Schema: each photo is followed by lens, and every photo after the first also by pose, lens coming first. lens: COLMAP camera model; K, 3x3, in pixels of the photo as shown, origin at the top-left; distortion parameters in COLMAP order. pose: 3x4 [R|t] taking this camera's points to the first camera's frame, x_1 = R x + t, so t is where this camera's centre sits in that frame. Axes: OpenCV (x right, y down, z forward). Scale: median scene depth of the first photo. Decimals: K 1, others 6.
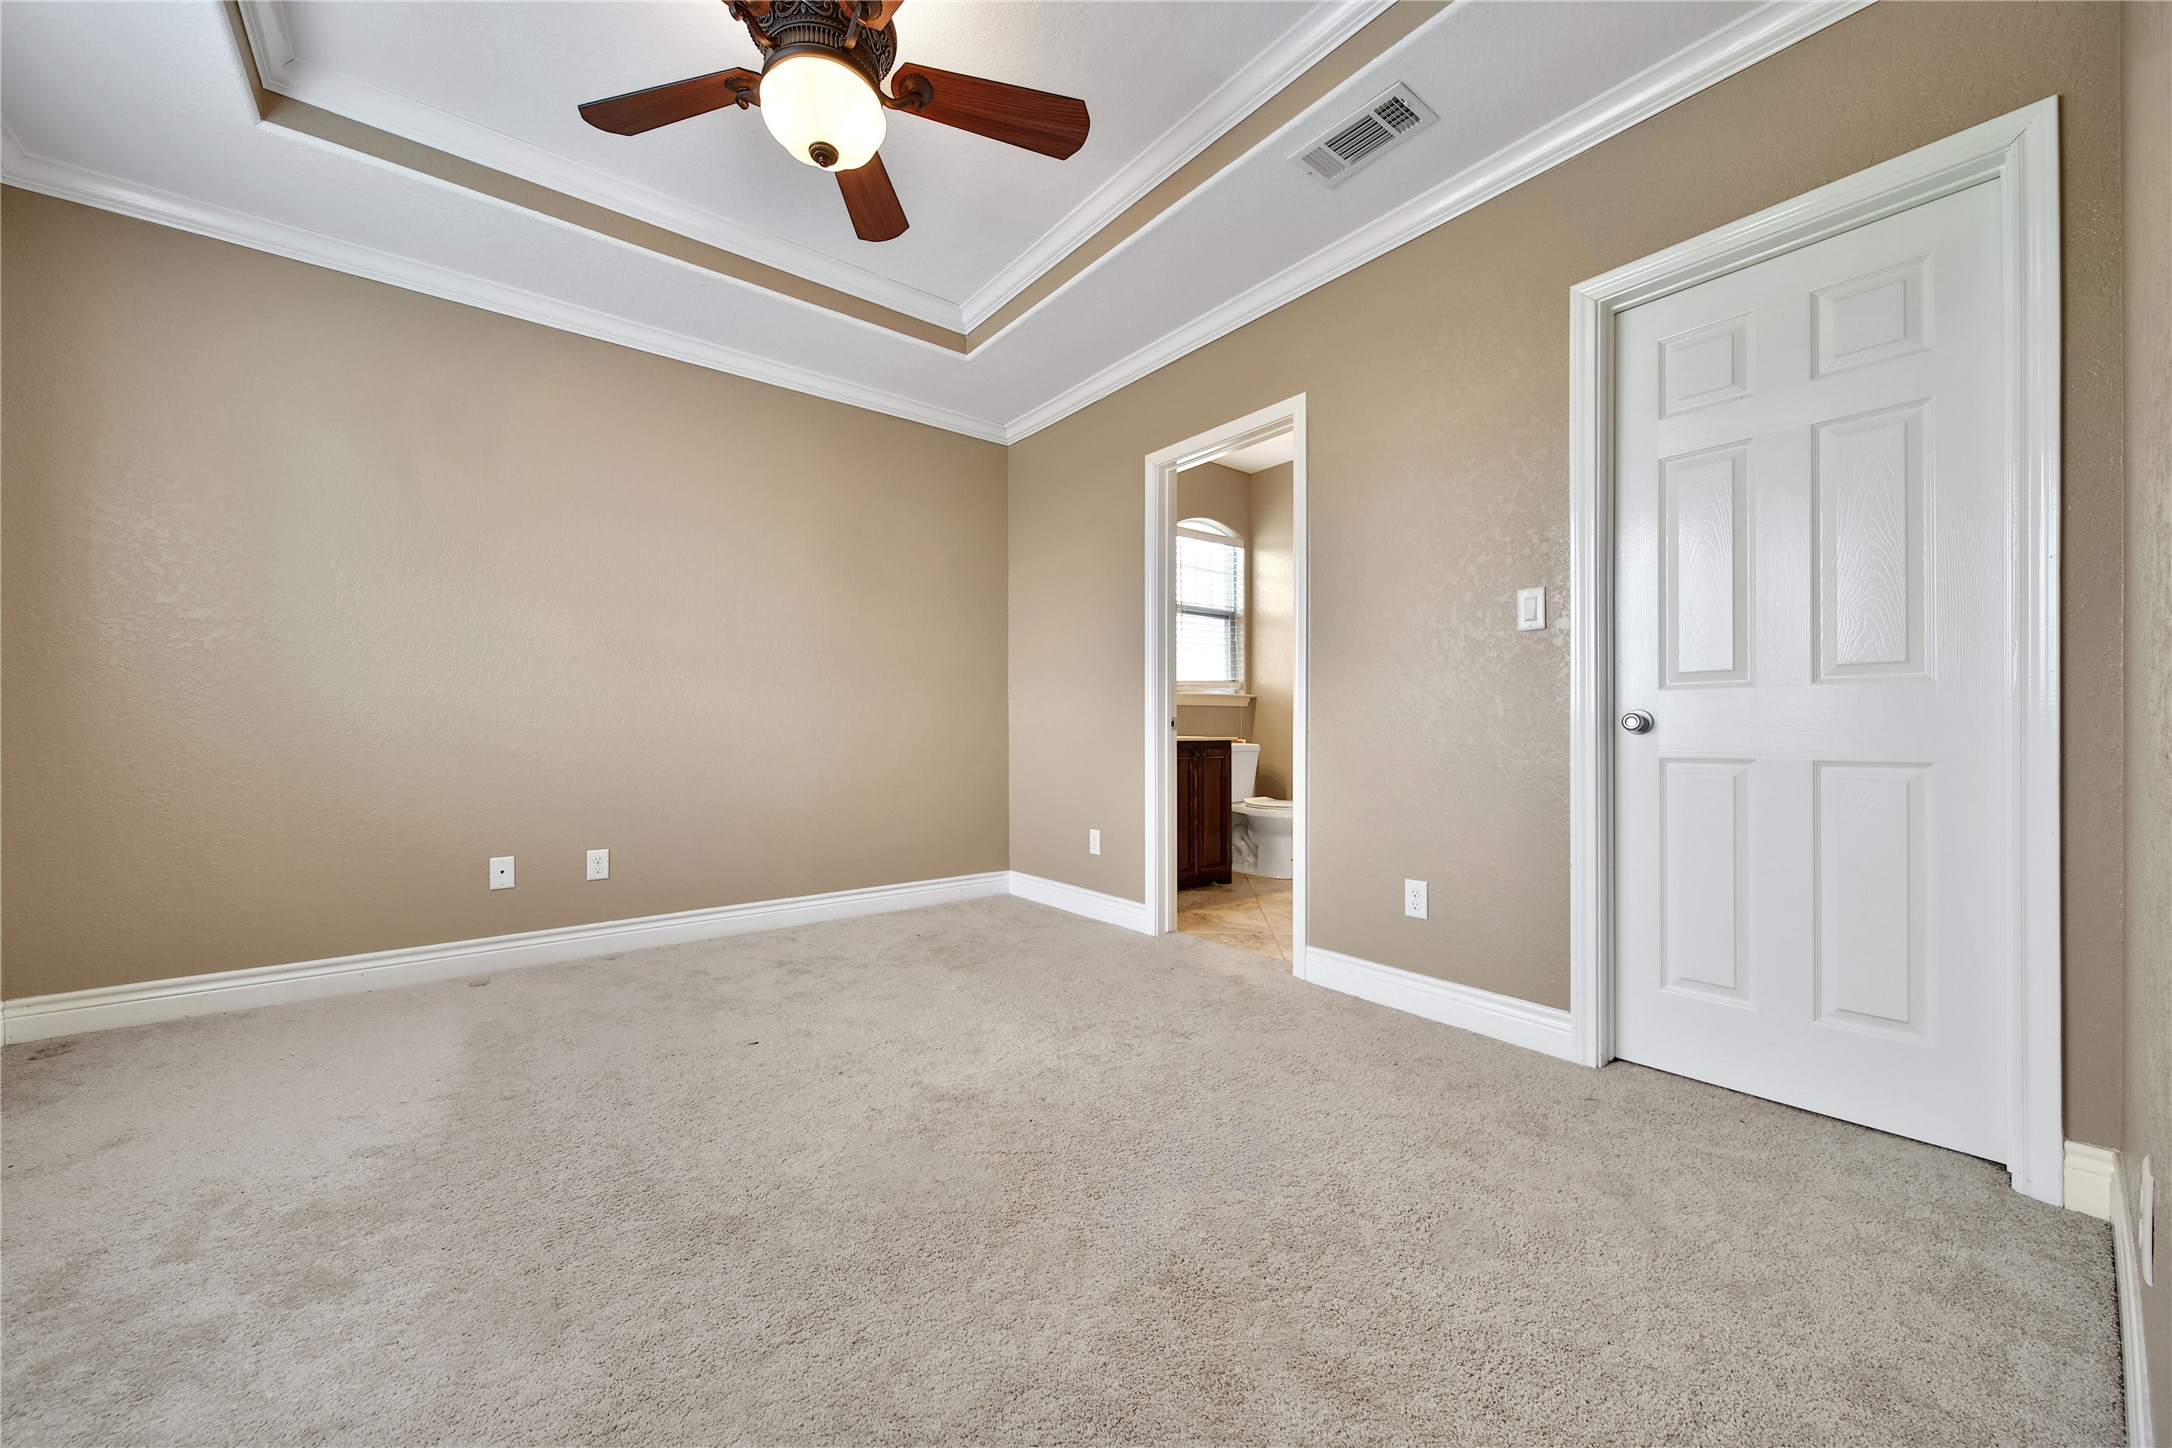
lens RADIAL K [[788.2, 0, 1086.0], [0, 788.2, 724.0], [0, 0, 1]] dist [0.000547, -0.002298]
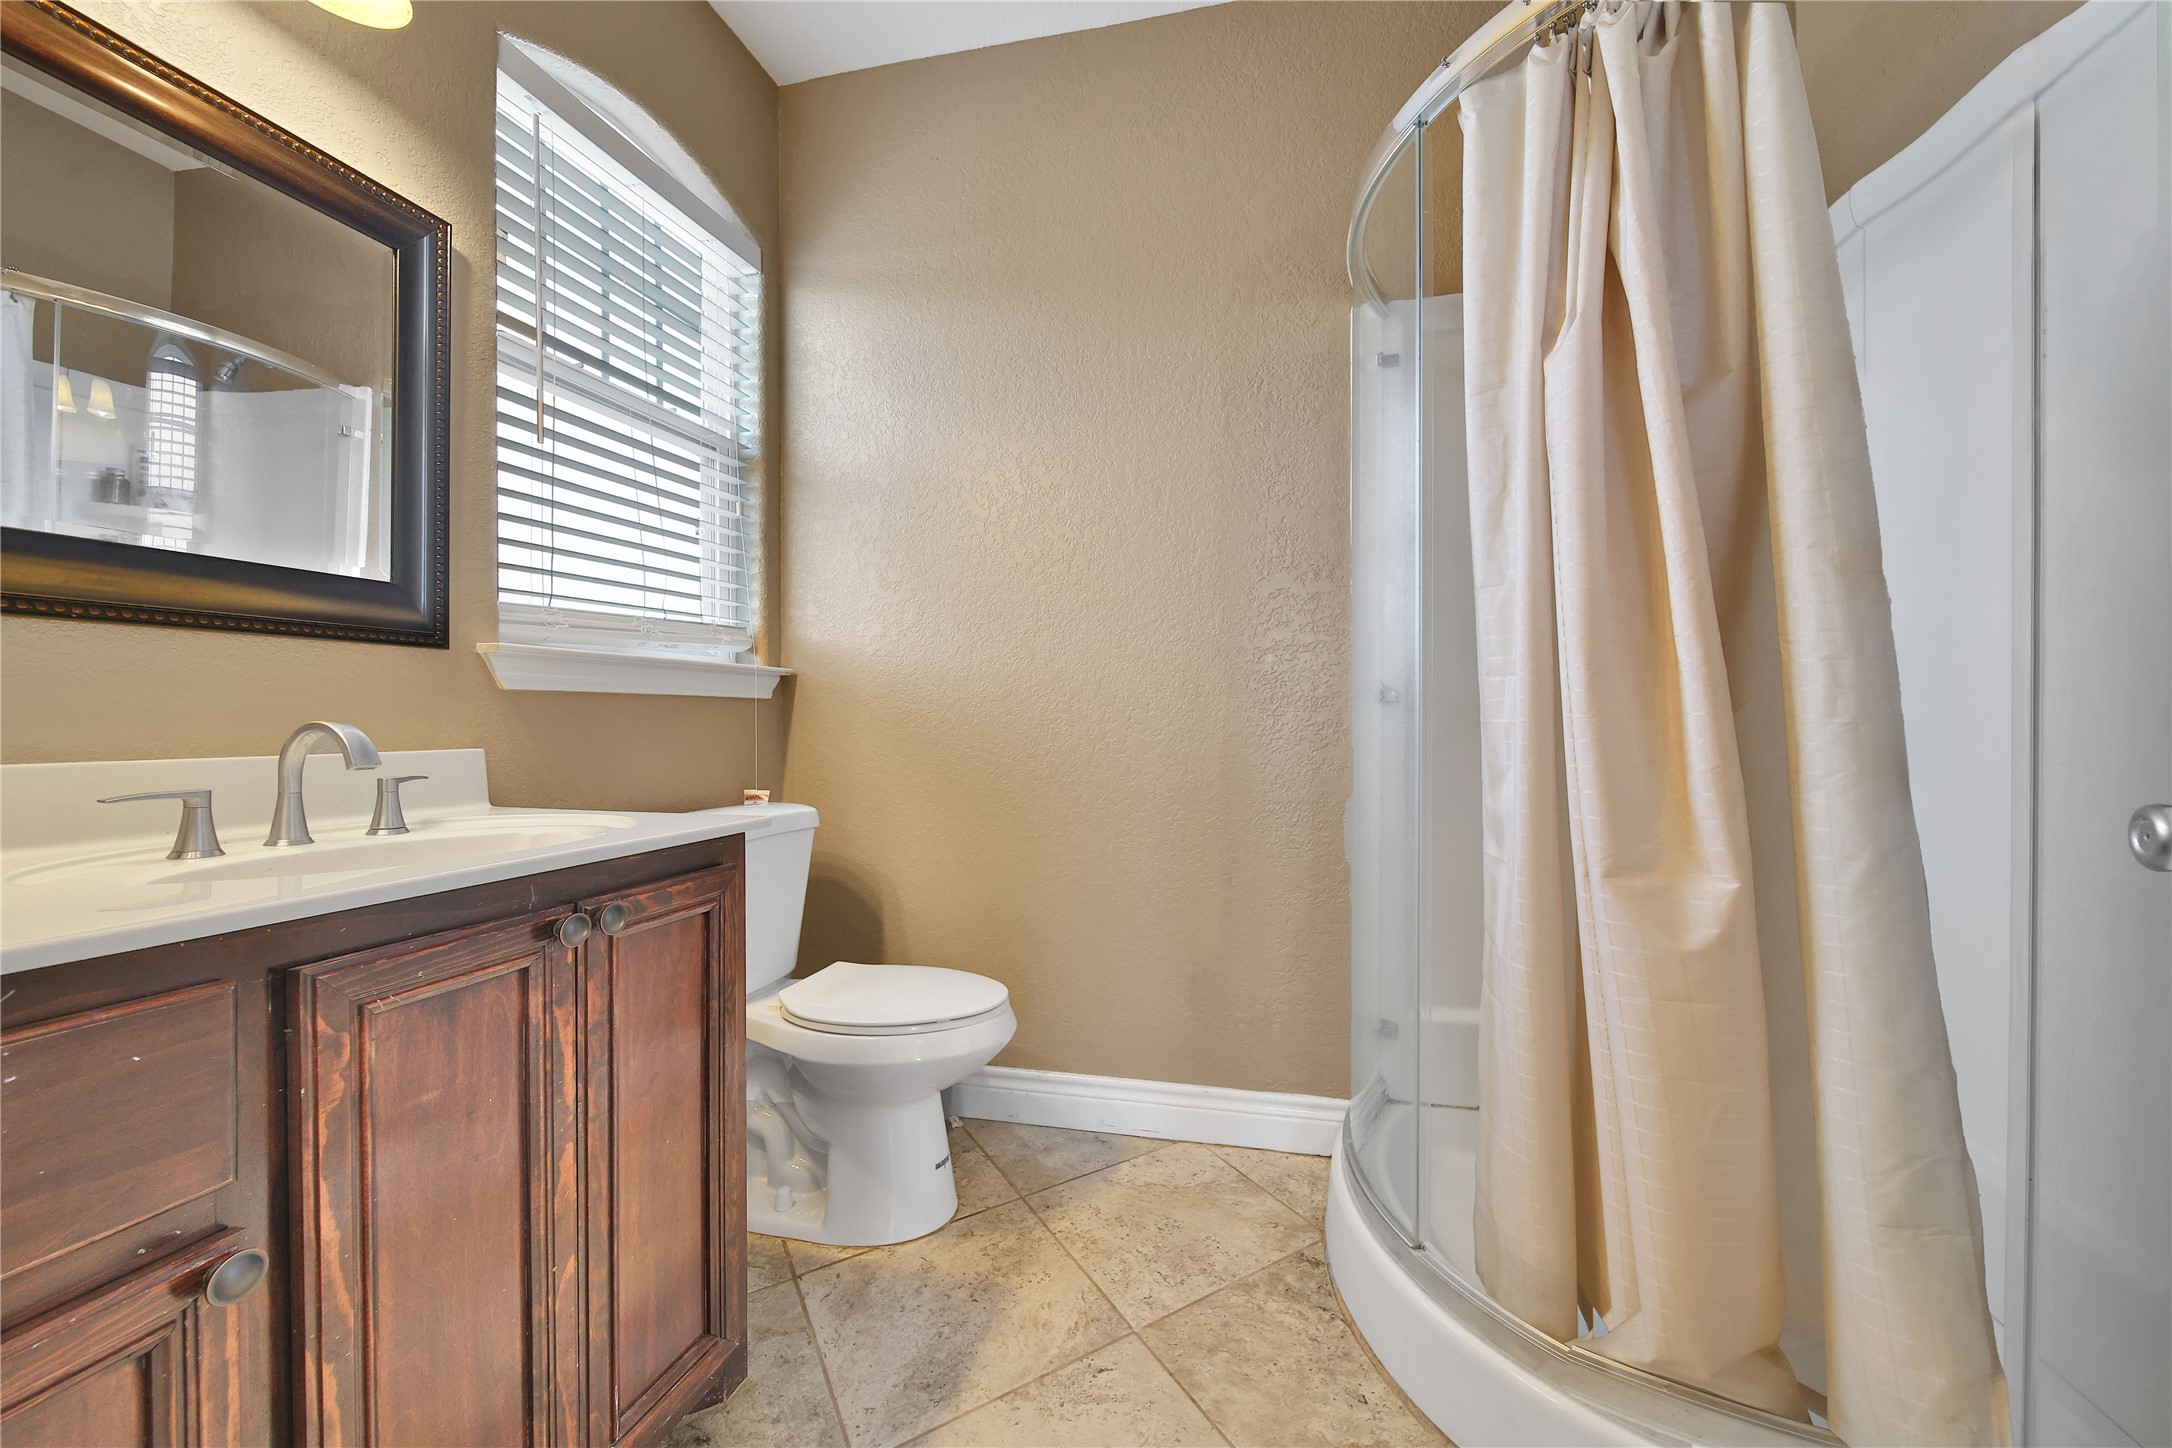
lens RADIAL K [[788.2, 0, 1086.0], [0, 788.2, 724.0], [0, 0, 1]] dist [0.000547, -0.002298]
pose [[0.801336, -0.007535, 0.598168, 0.101856], [0.001100, 0.999938, 0.011122, -0.014723], [-0.598214, -0.008254, 0.801294, 0.615913]]
